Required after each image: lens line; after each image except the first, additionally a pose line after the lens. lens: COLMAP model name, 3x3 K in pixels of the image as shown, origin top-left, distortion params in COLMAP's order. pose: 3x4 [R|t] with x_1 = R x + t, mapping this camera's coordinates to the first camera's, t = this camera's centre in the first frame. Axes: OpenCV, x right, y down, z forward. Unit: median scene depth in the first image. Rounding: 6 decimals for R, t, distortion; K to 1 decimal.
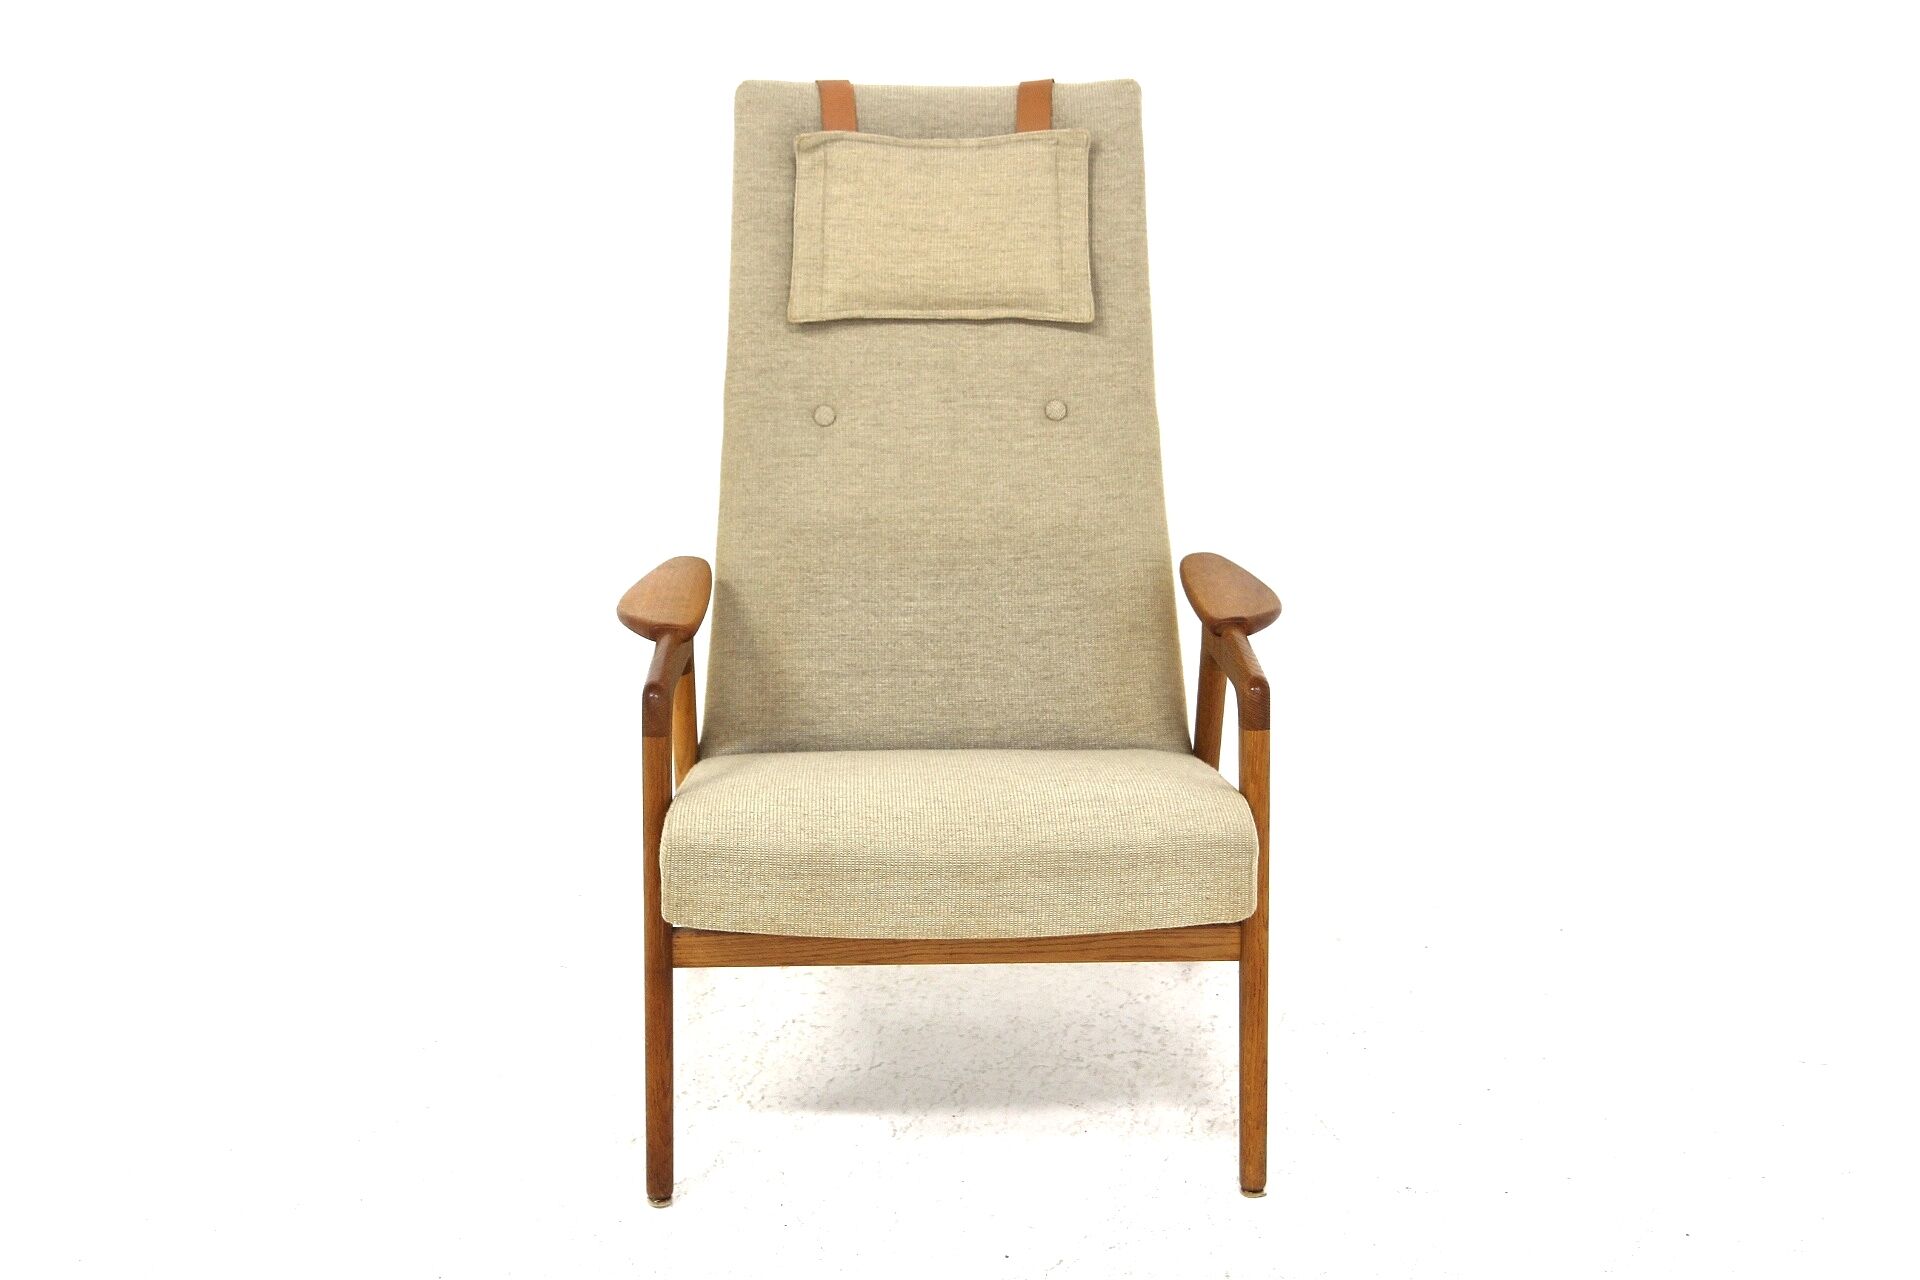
lens RADIAL K [[1556.3, 0, 960.0], [0, 1556.3, 640.0], [0, 0, 1]] dist [0.006006, 0.002359]
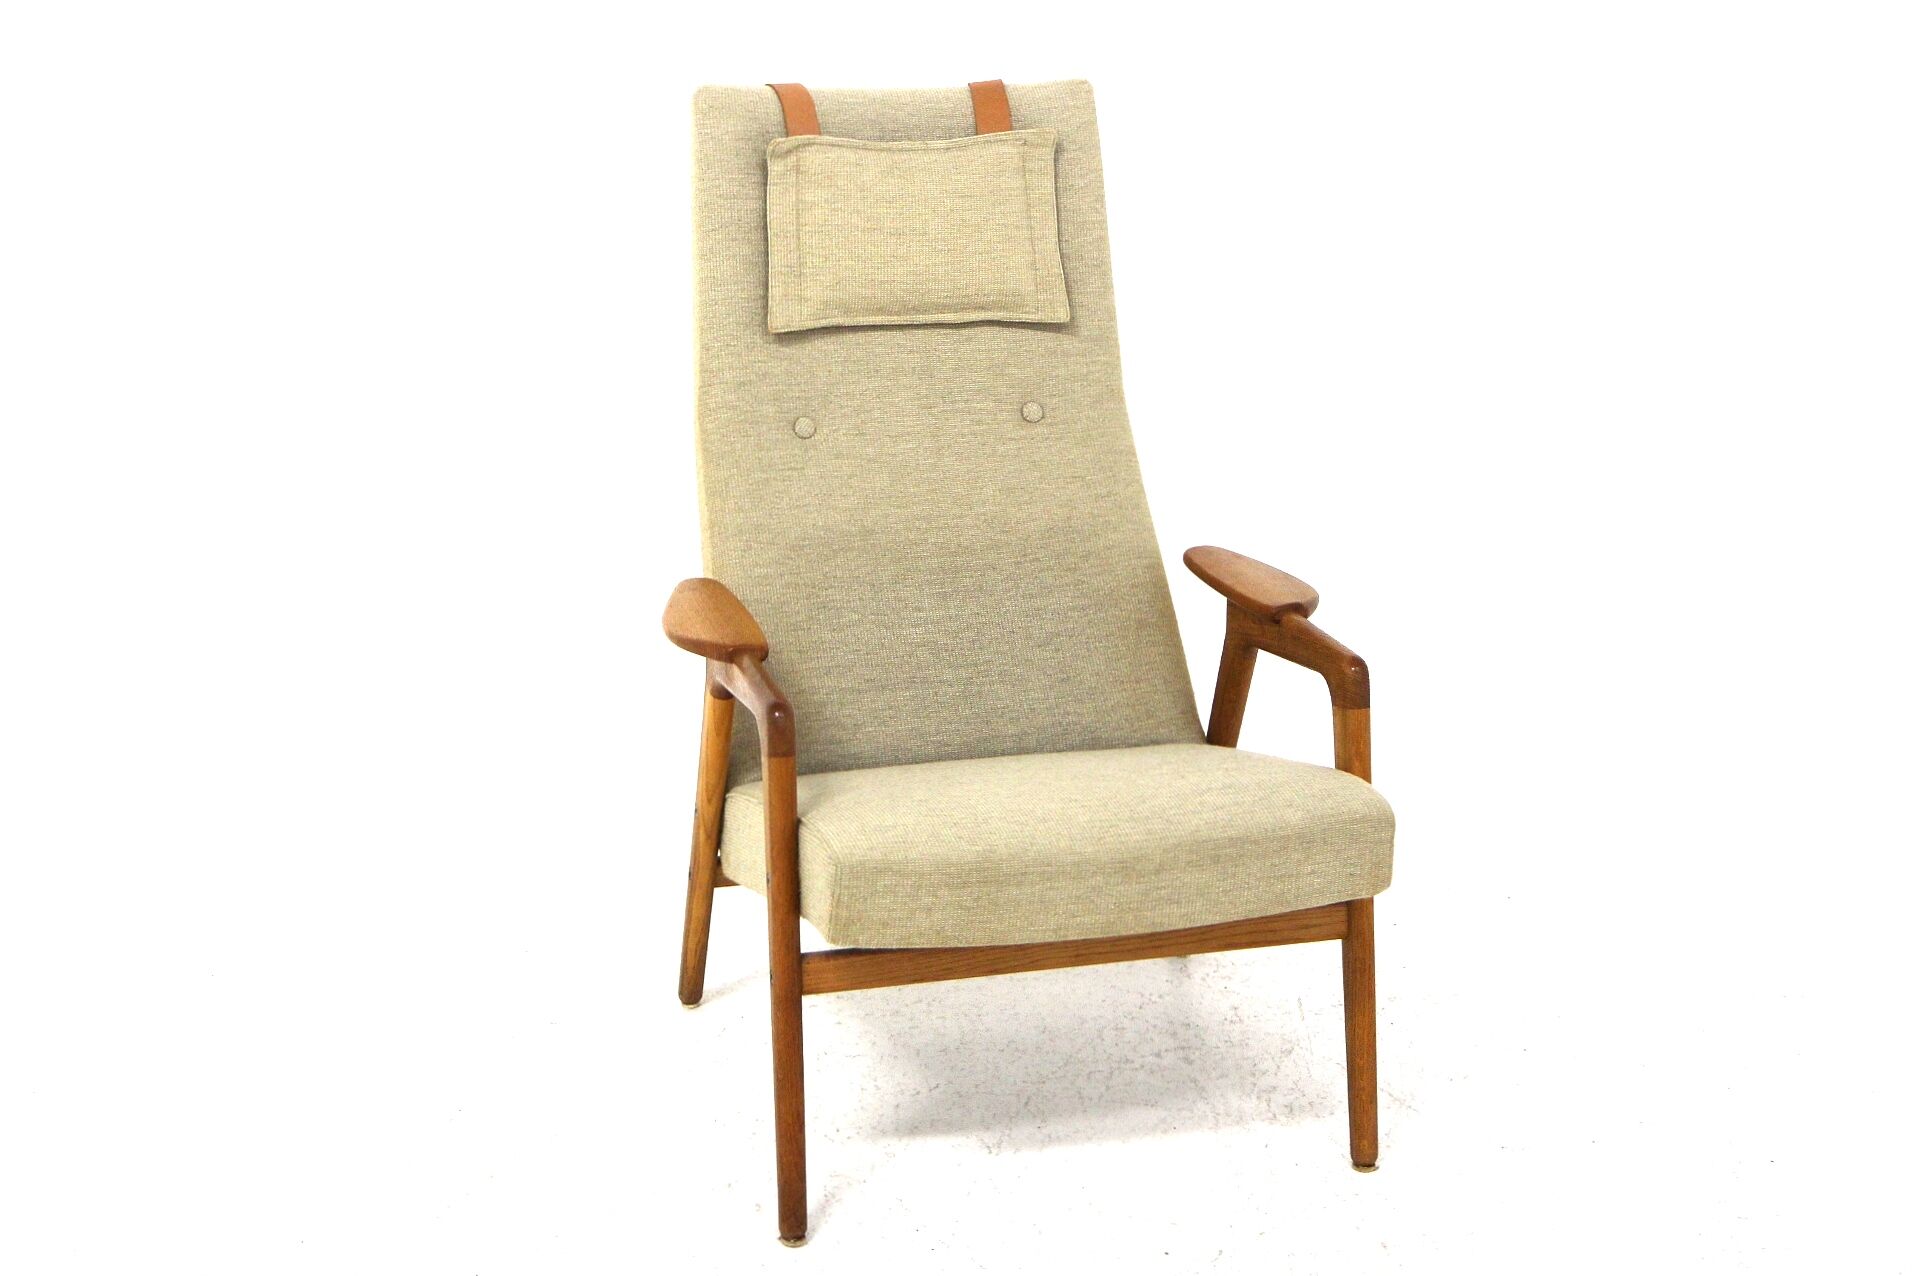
lens RADIAL K [[1615.5, 0, 958.0], [0, 1615.5, 638.0], [0, 0, 1]] dist [0.008519, -0.000106]
pose [[0.988095, -0.062686, 0.140495, -0.147549], [0.064812, 0.997841, -0.010605, 0.003864], [-0.139527, 0.019585, 0.990025, -0.008895]]
